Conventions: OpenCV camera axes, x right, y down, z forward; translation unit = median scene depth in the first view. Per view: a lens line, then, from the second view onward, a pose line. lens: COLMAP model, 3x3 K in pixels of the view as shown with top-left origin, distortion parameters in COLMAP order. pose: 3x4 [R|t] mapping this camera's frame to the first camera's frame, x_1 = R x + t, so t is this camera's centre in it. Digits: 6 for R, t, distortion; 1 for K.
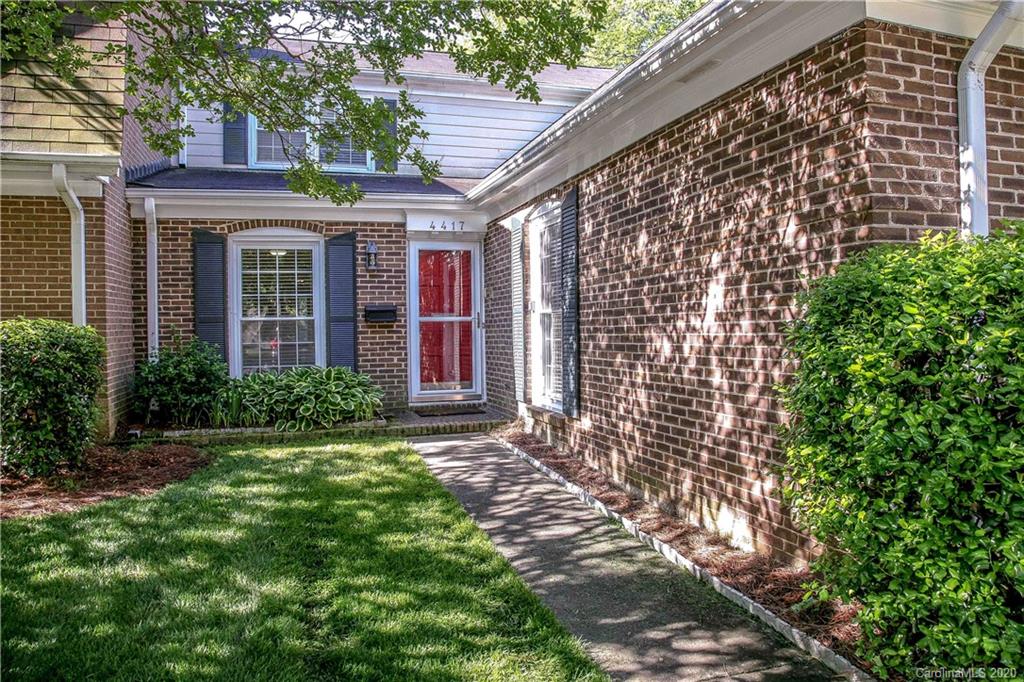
lens RADIAL K [[704.9, 0, 519.9], [0, 704.9, 346.7], [0, 0, 1]] dist [-0.129874, 0.078304]
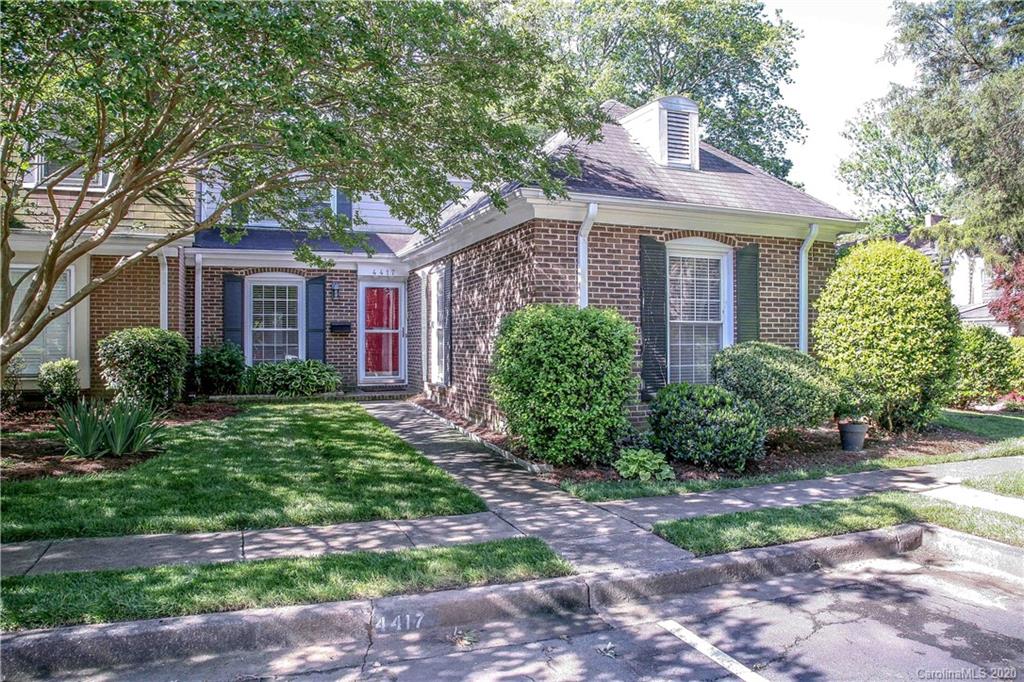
lens RADIAL K [[704.9, 0, 519.9], [0, 704.9, 346.7], [0, 0, 1]] dist [-0.129874, 0.078304]
pose [[0.997570, 0.012378, 0.068563, 0.116196], [-0.011110, 0.999761, -0.018845, 0.026352], [-0.068780, 0.018038, 0.997469, -0.715316]]
